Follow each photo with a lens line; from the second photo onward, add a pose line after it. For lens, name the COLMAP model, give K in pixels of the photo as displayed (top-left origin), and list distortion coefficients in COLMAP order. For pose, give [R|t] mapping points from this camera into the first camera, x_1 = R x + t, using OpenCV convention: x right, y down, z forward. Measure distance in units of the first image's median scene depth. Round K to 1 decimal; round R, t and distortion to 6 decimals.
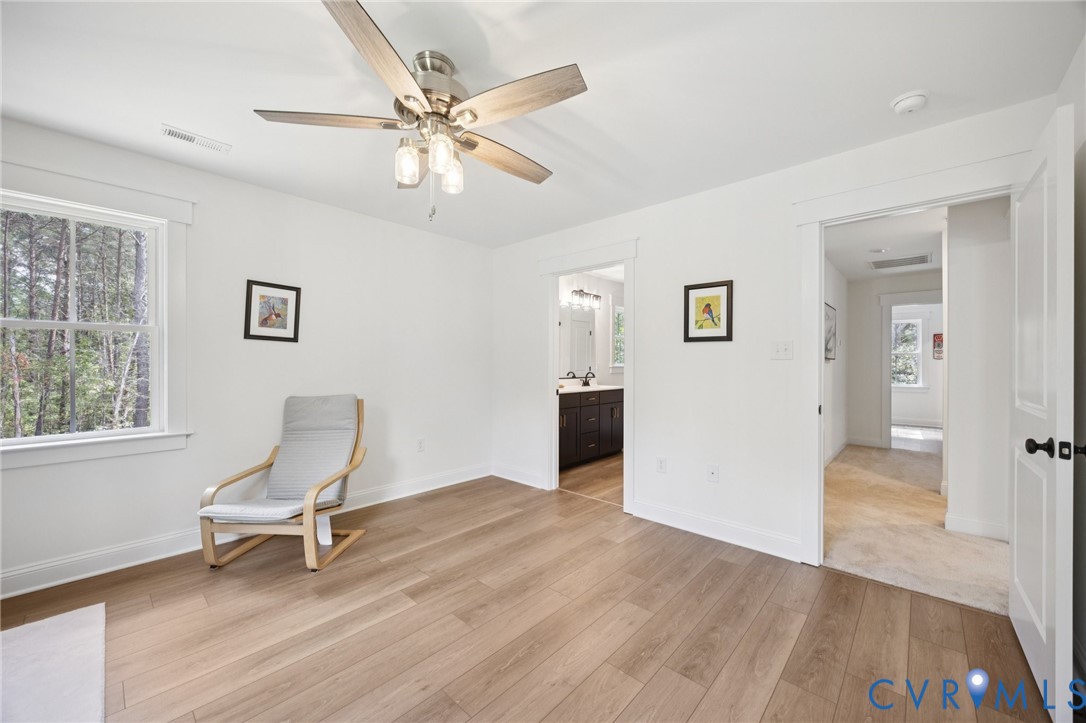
lens RADIAL K [[418.7, 0, 543.4], [0, 418.7, 364.4], [0, 0, 1]] dist [0.002264, 0.000122]
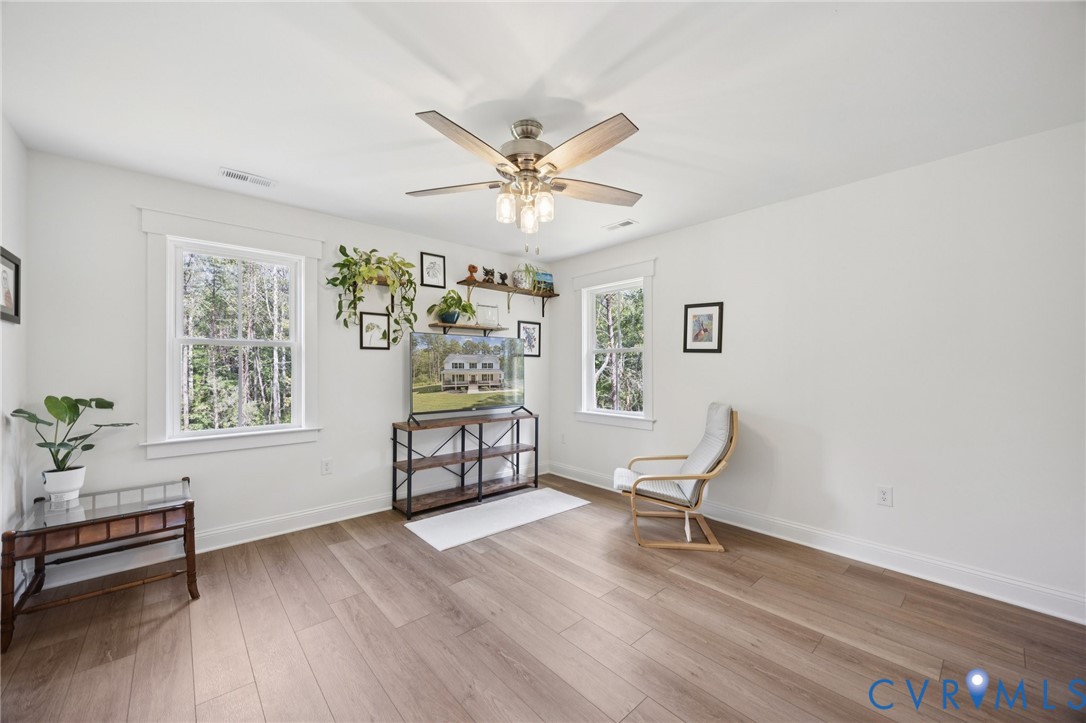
lens RADIAL K [[418.7, 0, 545.6], [0, 418.7, 362.4], [0, 0, 1]] dist [0.002264, 0.000122]
pose [[-0.086641, -0.010123, -0.996188, 0.571671], [-0.007643, 0.999926, -0.009497, -0.015485], [0.996210, 0.006791, -0.086712, 0.692241]]
